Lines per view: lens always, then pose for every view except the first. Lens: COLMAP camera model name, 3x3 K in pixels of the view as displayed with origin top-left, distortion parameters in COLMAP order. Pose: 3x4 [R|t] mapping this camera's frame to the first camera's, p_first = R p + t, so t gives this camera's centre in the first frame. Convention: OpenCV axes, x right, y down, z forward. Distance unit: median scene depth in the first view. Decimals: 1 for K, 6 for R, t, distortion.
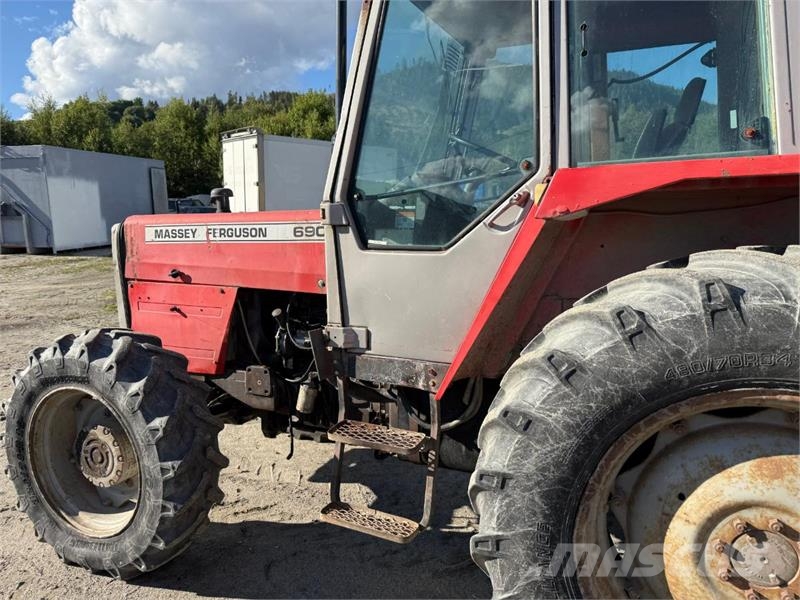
lens RADIAL K [[570.7, 0, 397.8], [0, 570.7, 307.8], [0, 0, 1]] dist [0.026139, -0.032827]
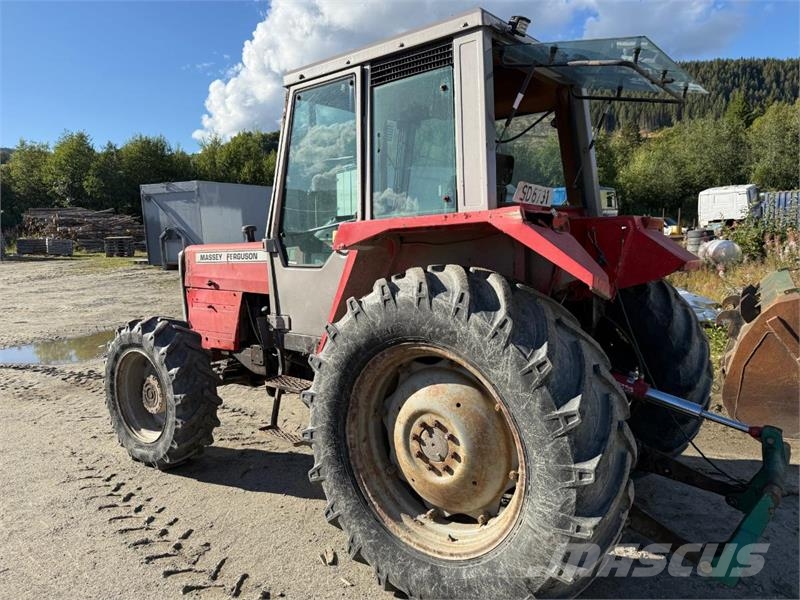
lens RADIAL K [[570.7, 0, 392.7], [0, 570.7, 303.3], [0, 0, 1]] dist [0.026139, -0.032827]
pose [[0.968443, 0.005746, -0.249170, 0.496874], [-0.013314, 0.999499, -0.028698, 0.033007], [0.248881, 0.031109, 0.968034, -0.378155]]
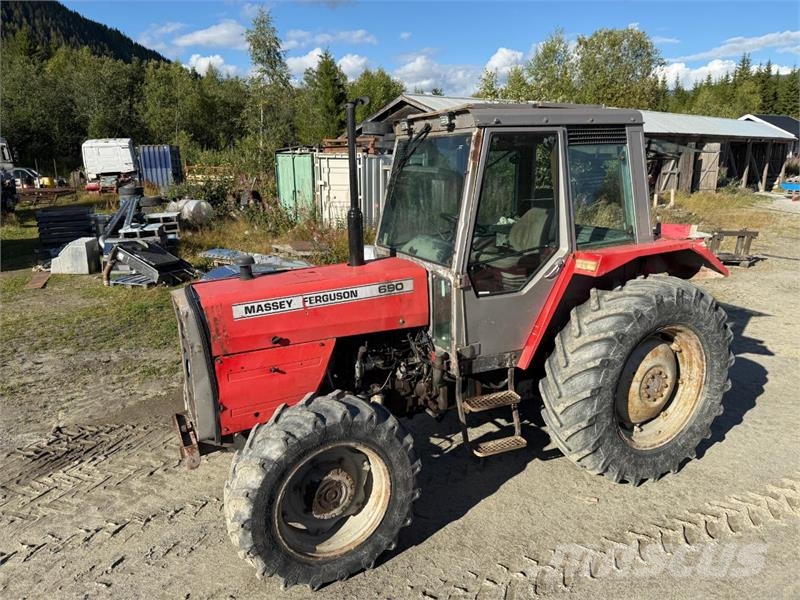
lens RADIAL K [[570.7, 0, 393.5], [0, 570.7, 312.1], [0, 0, 1]] dist [0.026139, -0.032827]
pose [[0.636481, -0.213400, 0.741183, -1.170733], [0.136389, 0.976959, 0.164162, -0.295621], [-0.759137, -0.003397, 0.650922, 0.064197]]
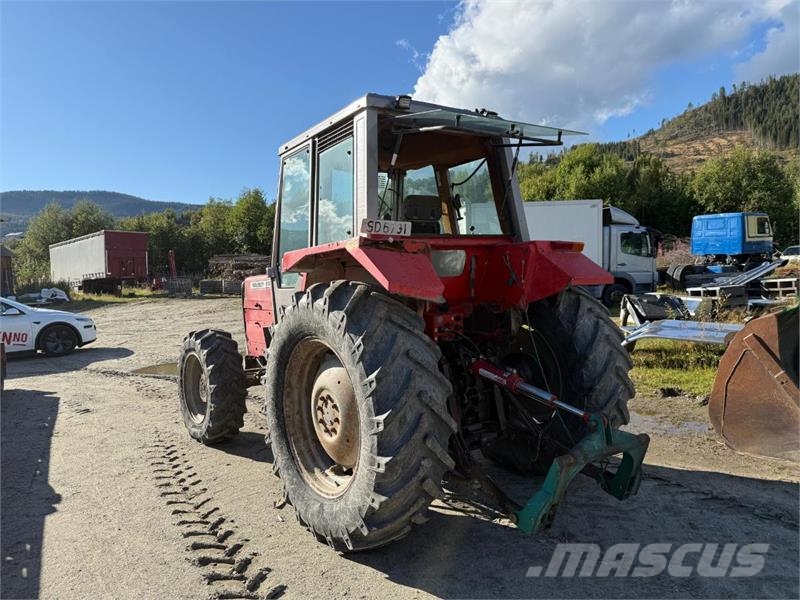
lens RADIAL K [[570.7, 0, 393.5], [0, 570.7, 301.3], [0, 0, 1]] dist [0.026139, -0.032827]
pose [[0.864253, -0.019123, -0.502694, 1.075178], [-0.031734, 0.995214, -0.092418, 0.100792], [0.502056, 0.095825, 0.859510, -0.480313]]
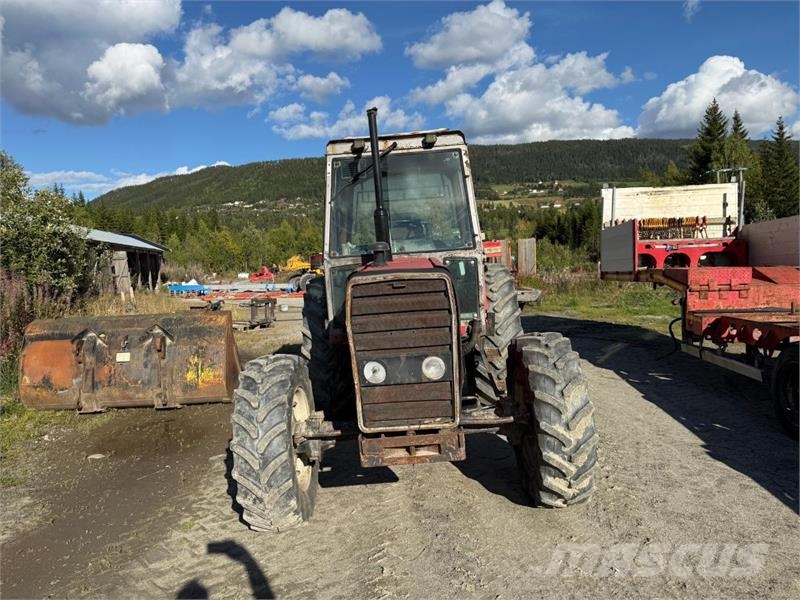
lens RADIAL K [[570.7, 0, 392.6], [0, 570.7, 308.1], [0, 0, 1]] dist [0.026139, -0.032827]
pose [[-0.382465, -0.060409, 0.921993, -1.536513], [0.205869, 0.967205, 0.148770, -0.288980], [-0.900744, 0.246709, -0.357485, 1.657773]]
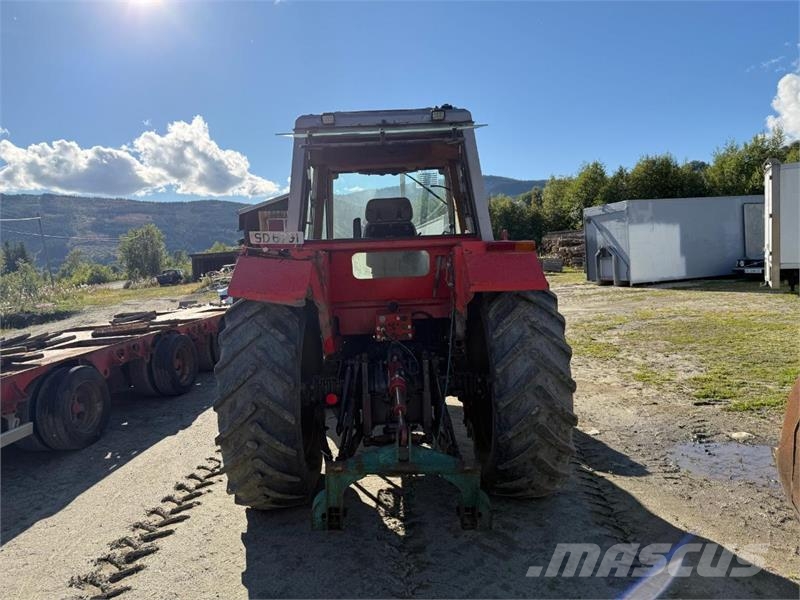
lens RADIAL K [[570.7, 0, 408.8], [0, 570.7, 294.7], [0, 0, 1]] dist [0.026139, -0.032827]
pose [[0.432011, 0.023440, -0.901564, 1.812649], [-0.095578, 0.995222, -0.019924, -0.026013], [0.896789, 0.094778, 0.432188, 0.205775]]
